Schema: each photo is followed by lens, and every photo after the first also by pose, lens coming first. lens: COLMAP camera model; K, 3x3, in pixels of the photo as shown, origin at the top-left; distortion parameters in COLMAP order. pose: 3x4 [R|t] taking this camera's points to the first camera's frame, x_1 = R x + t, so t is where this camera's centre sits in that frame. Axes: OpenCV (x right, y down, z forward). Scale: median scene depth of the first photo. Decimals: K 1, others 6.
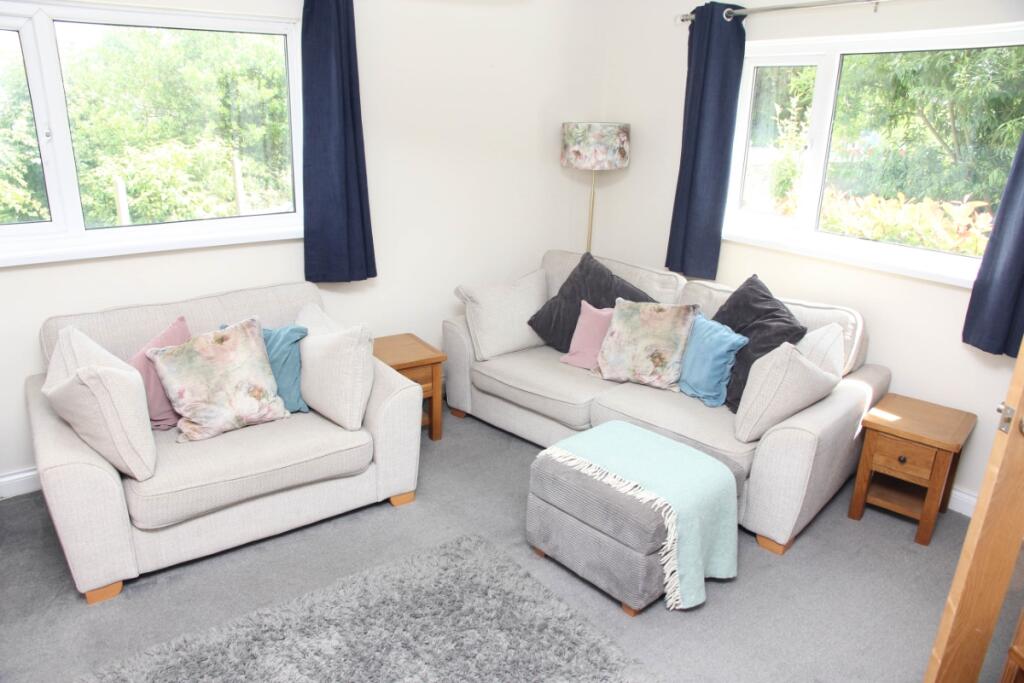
lens RADIAL K [[706.6, 0, 512.0], [0, 706.6, 341.5], [0, 0, 1]] dist [-0.110977, 0.082740]
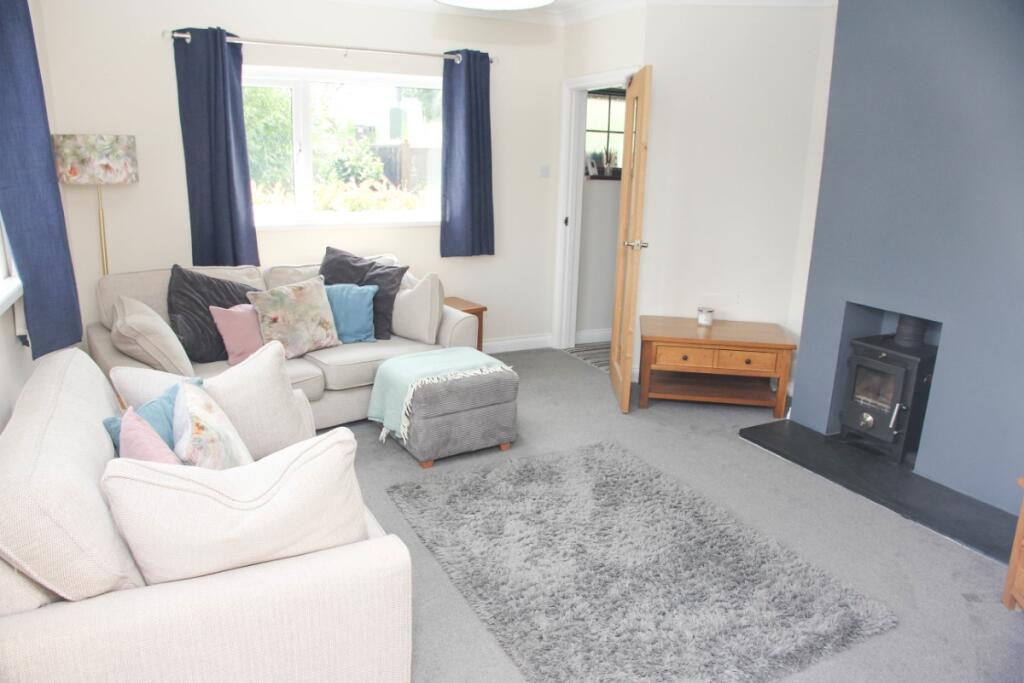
lens RADIAL K [[706.6, 0, 512.0], [0, 706.6, 341.5], [0, 0, 1]] dist [-0.110977, 0.082740]
pose [[0.161839, -0.265677, 0.950381, -0.792770], [0.290595, 0.933203, 0.211391, -0.095951], [-0.943060, 0.241965, 0.228233, 0.371017]]
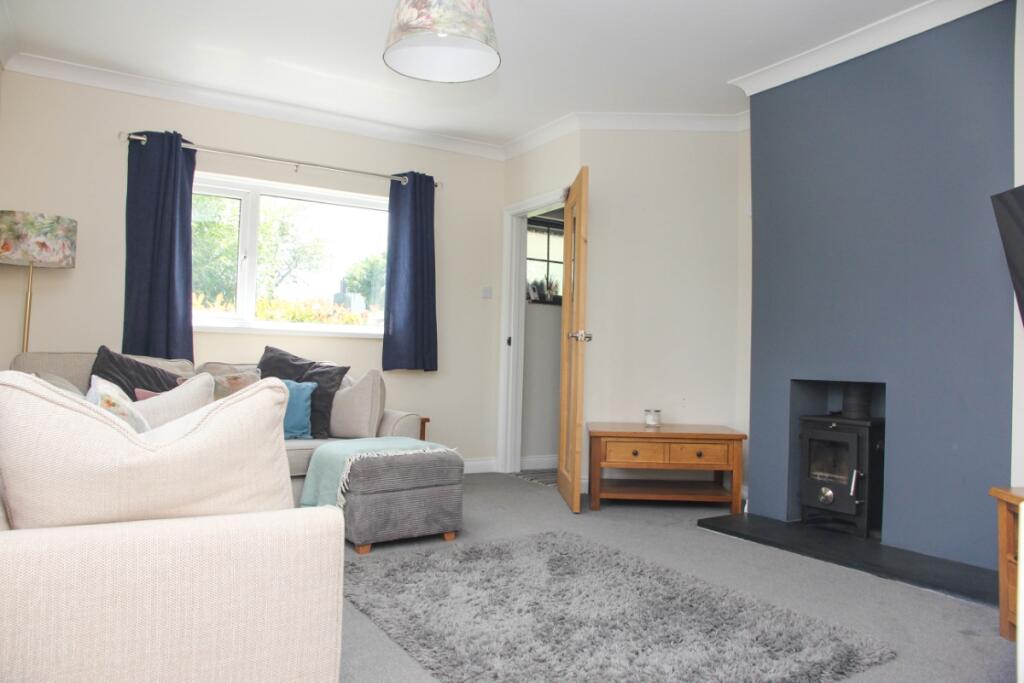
lens RADIAL K [[706.6, 0, 512.0], [0, 706.6, 341.5], [0, 0, 1]] dist [-0.110977, 0.082740]
pose [[0.078013, 0.006616, 0.996930, -0.789964], [0.292967, 0.955674, -0.029268, 0.057171], [-0.952935, 0.294351, 0.072617, 0.424967]]
